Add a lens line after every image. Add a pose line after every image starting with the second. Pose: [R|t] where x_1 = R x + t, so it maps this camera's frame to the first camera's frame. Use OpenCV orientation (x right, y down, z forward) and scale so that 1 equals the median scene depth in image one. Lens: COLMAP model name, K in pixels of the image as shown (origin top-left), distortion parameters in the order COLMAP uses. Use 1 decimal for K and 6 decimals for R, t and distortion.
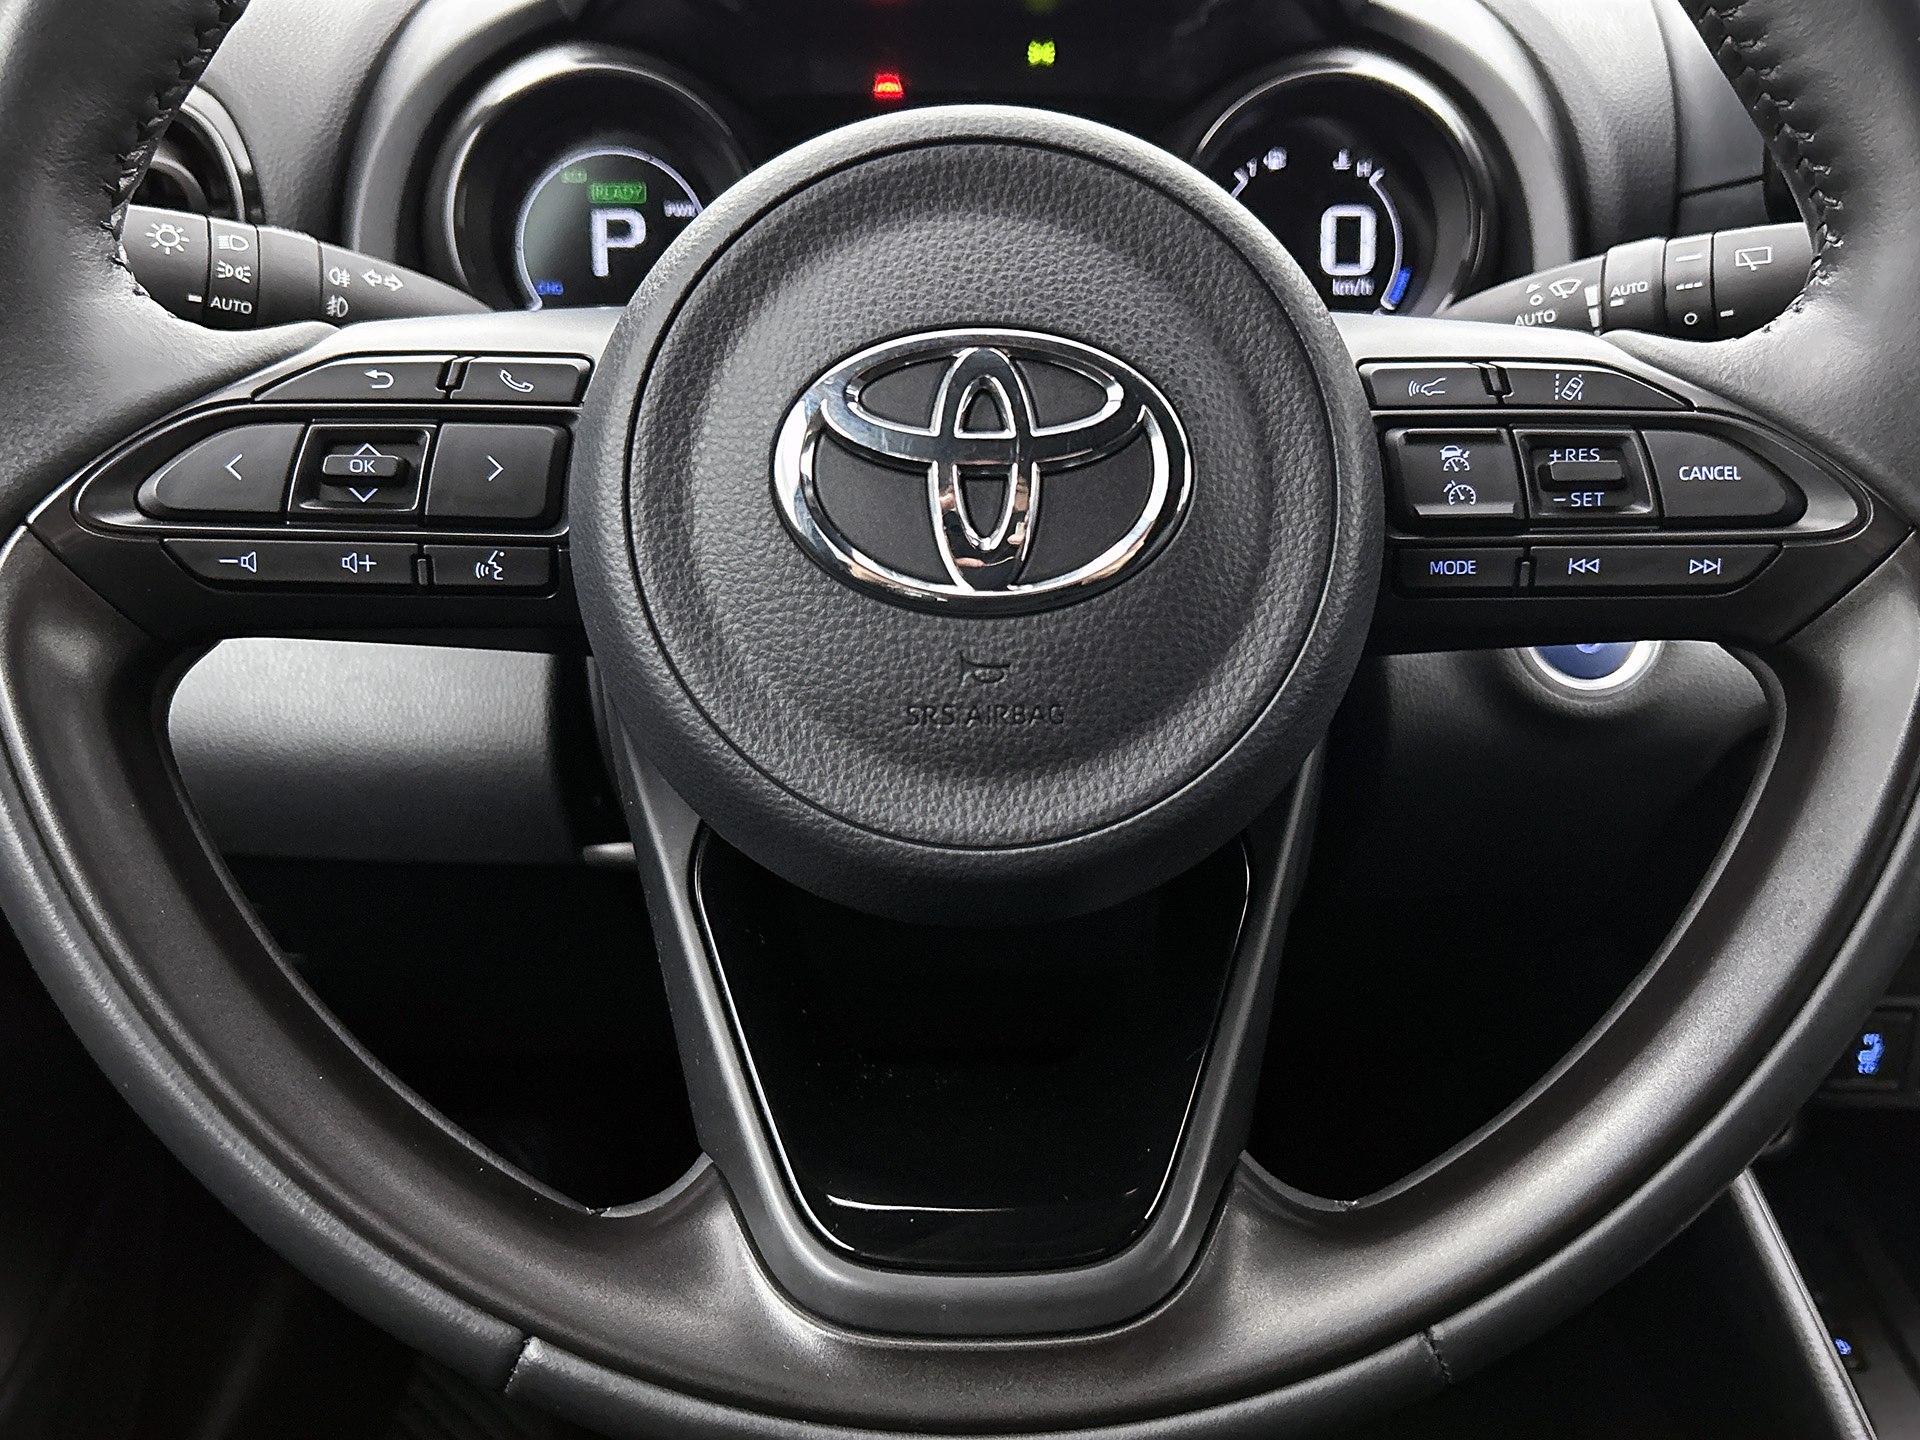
lens RADIAL K [[1647.2, 0, 955.1], [0, 1647.2, 713.5], [0, 0, 1]] dist [0.044563, 0.005680]
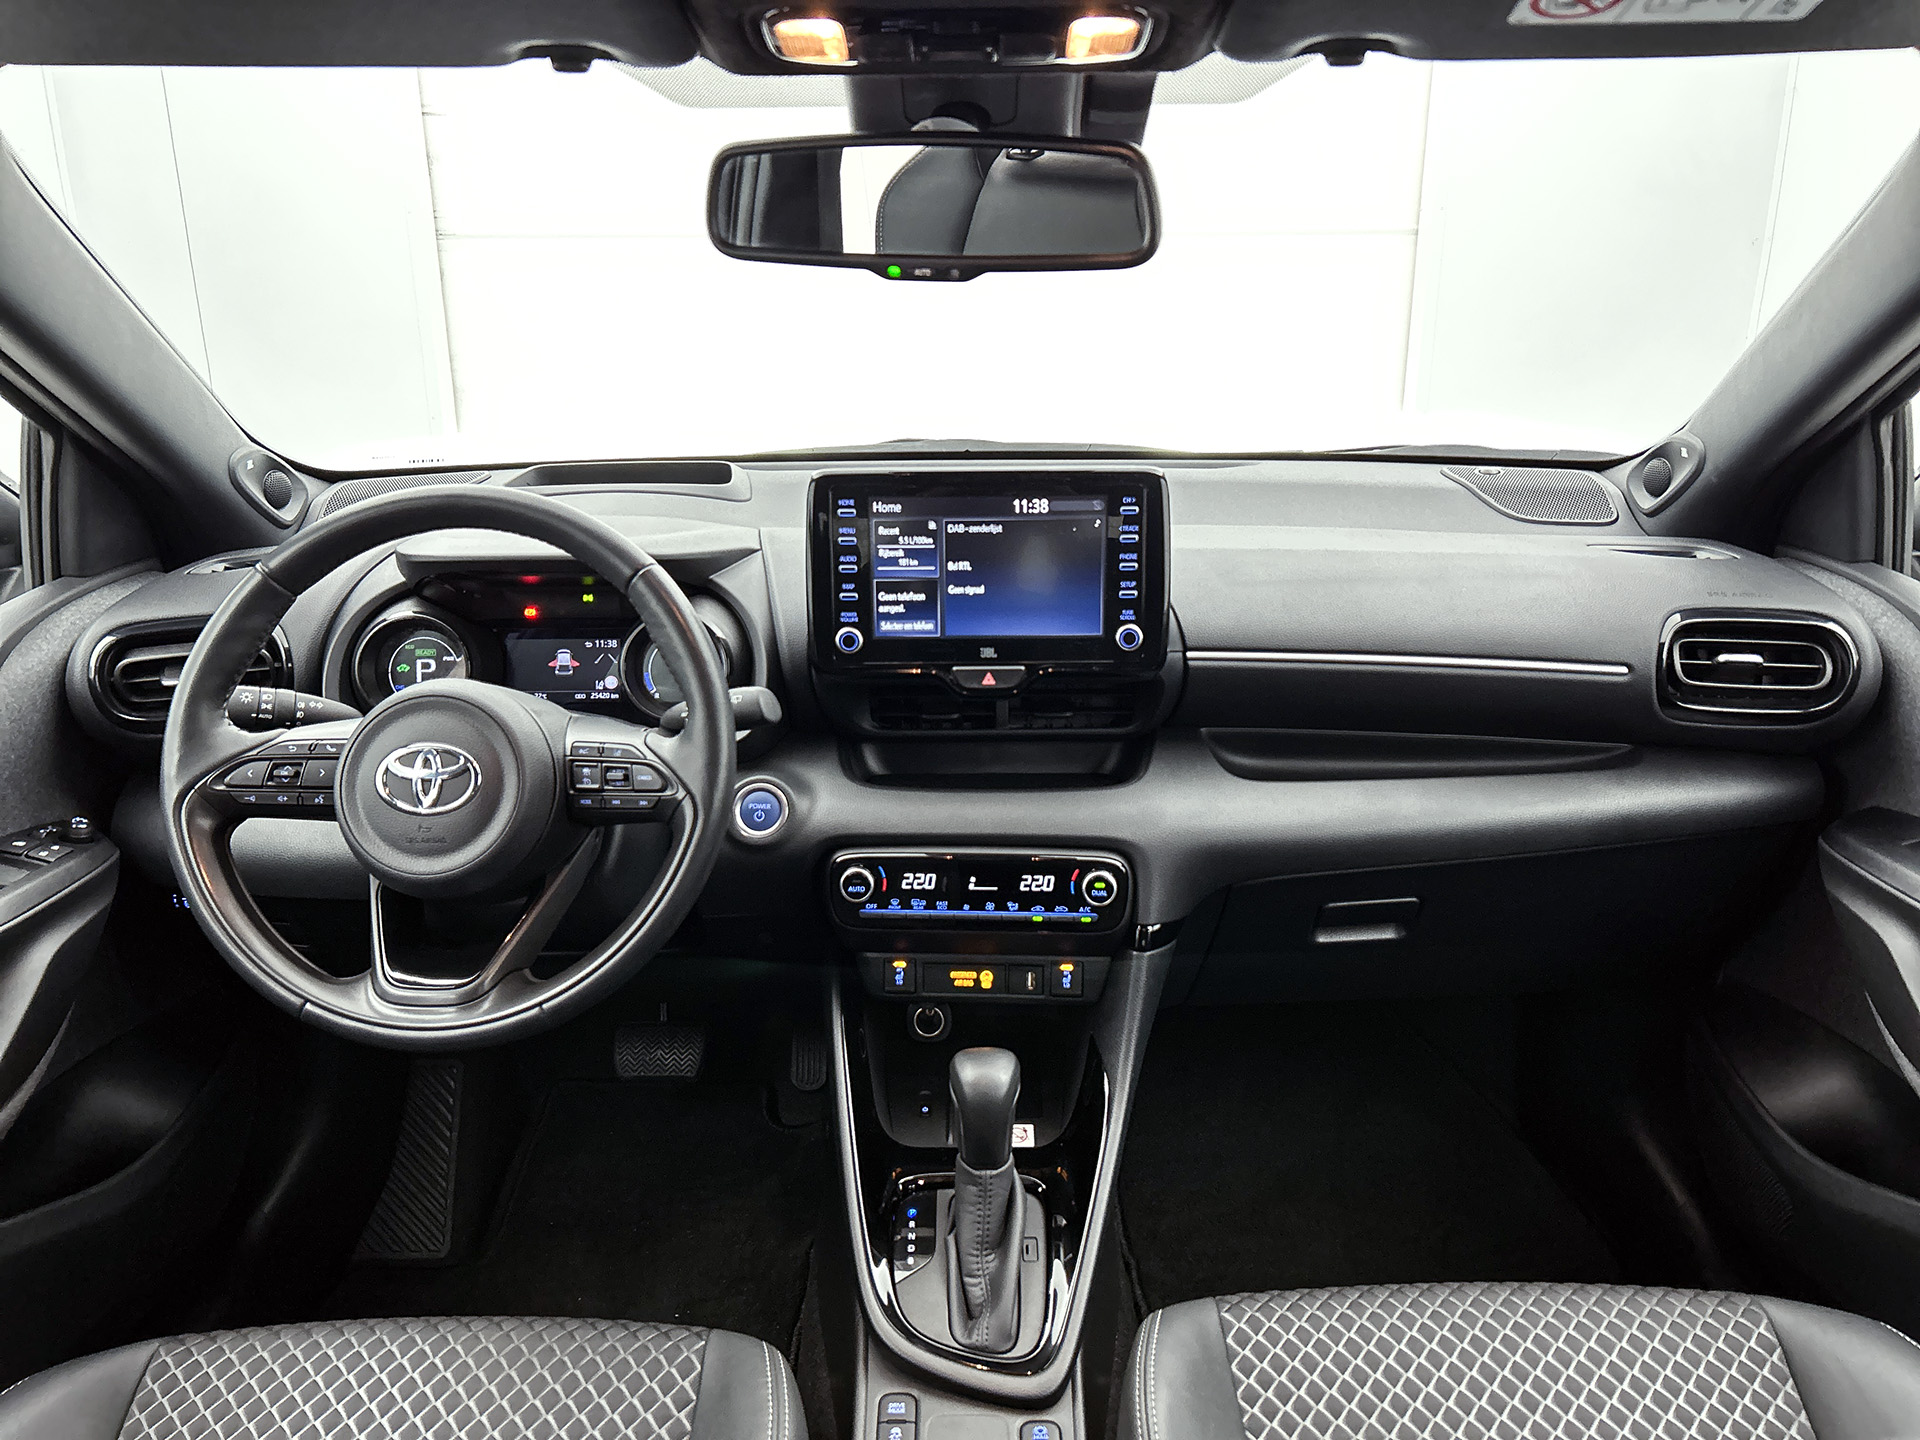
lens RADIAL K [[1461.6, 0, 969.0], [0, 1461.6, 722.8], [0, 0, 1]] dist [0.040355, -0.019708]
pose [[0.998436, 0.005381, -0.055651, 1.266829], [-0.010964, 0.994876, -0.100508, 0.049535], [0.054825, 0.100961, 0.993379, -2.056760]]
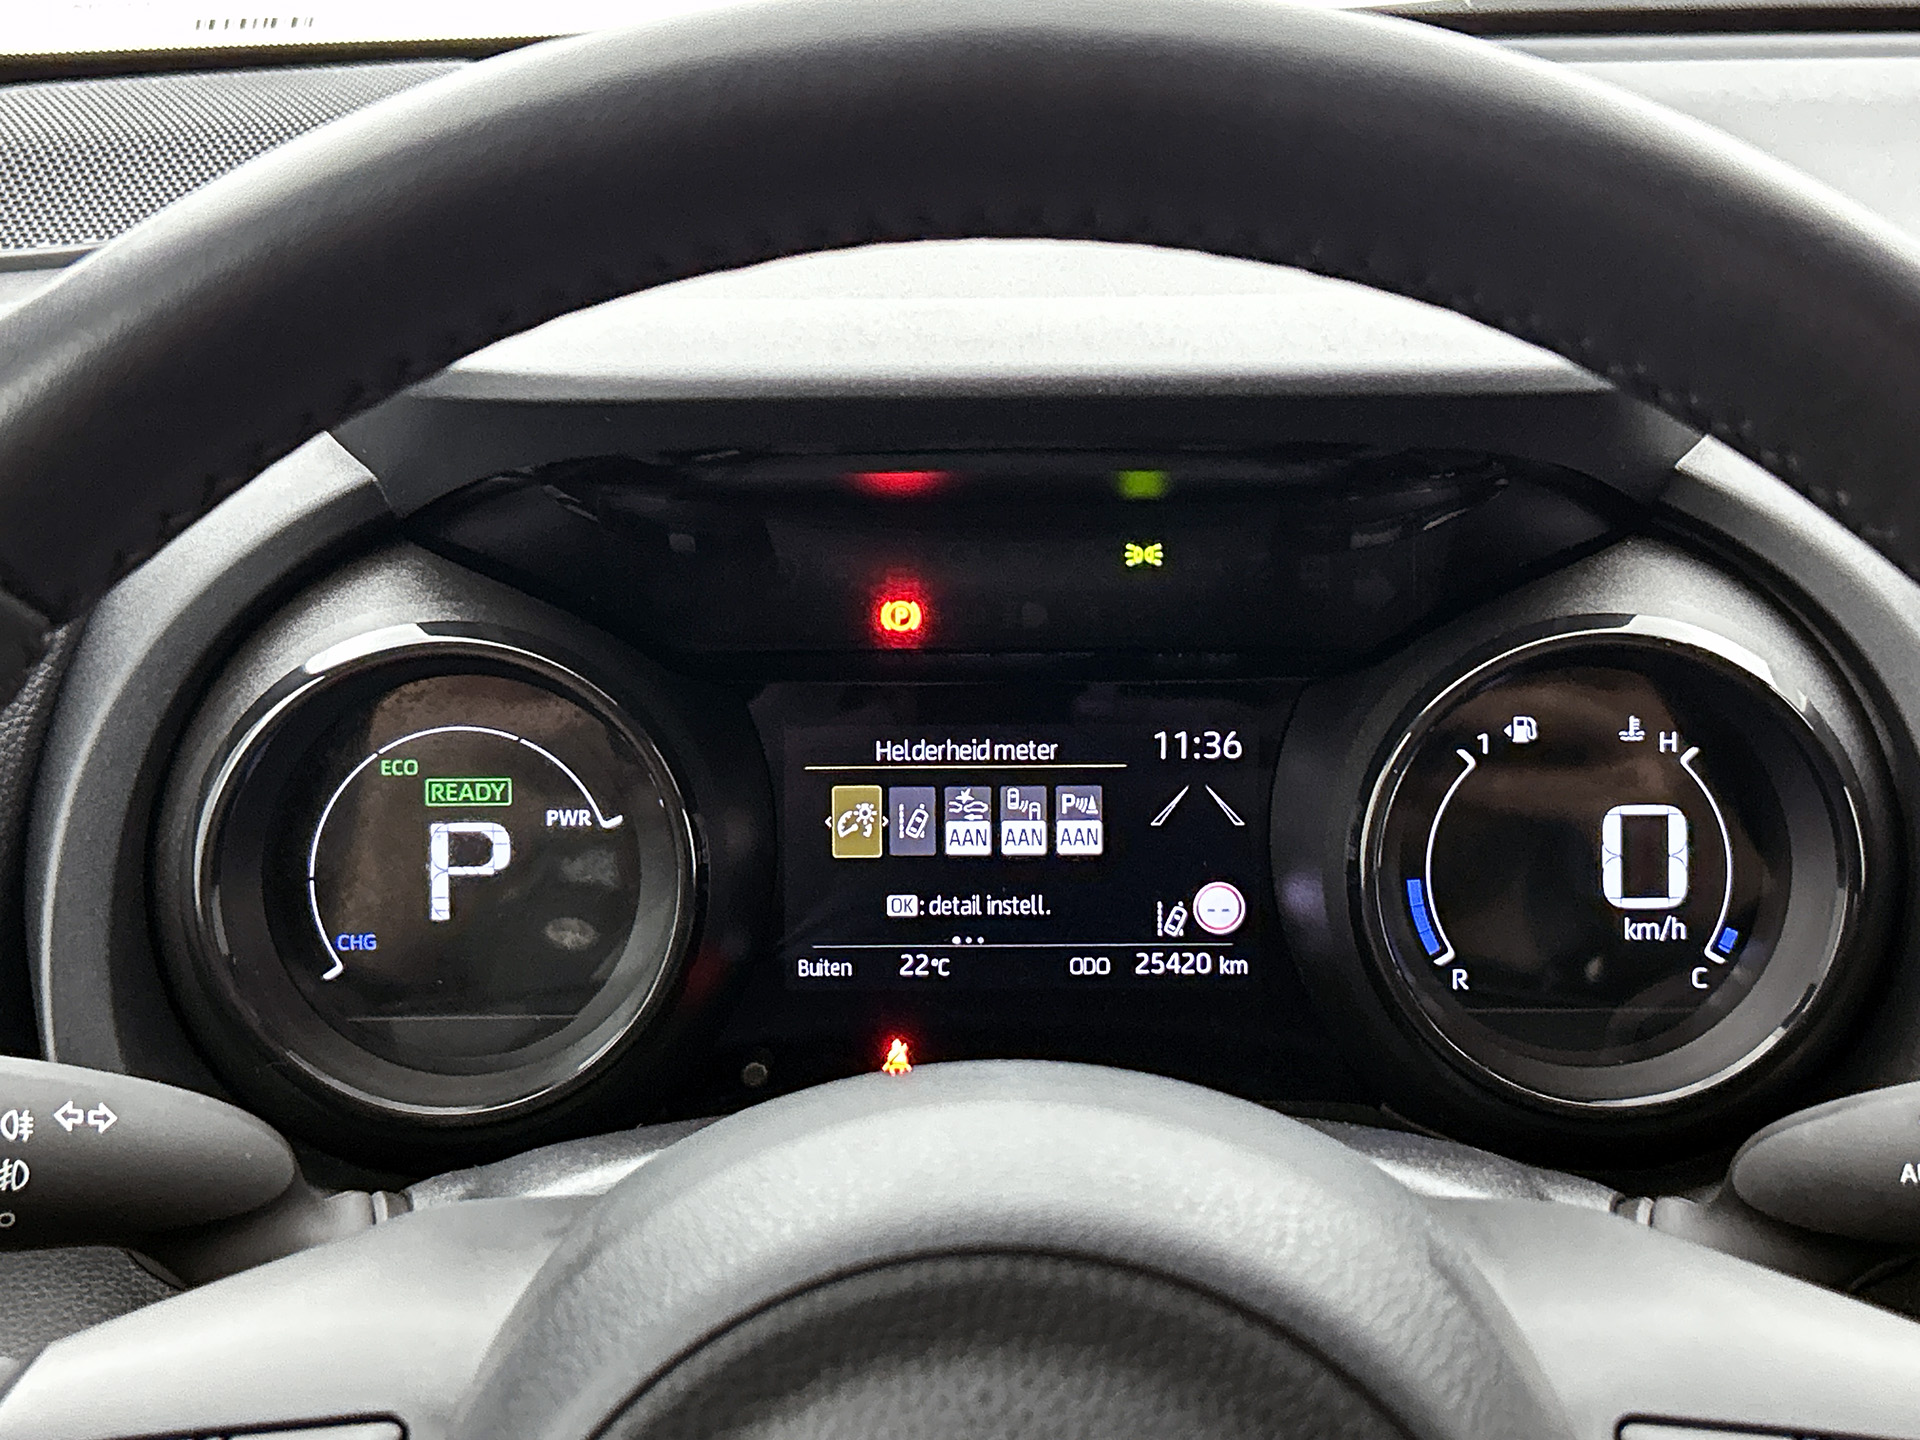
lens RADIAL K [[2860.0, 0, 943.3], [0, 2860.0, 718.7], [0, 0, 1]] dist [0.175327, 0.000000]
pose [[0.999198, 0.005592, -0.039657, 0.030894], [-0.009169, 0.995845, -0.090606, -0.379553], [0.038985, 0.090897, 0.995097, -0.129494]]
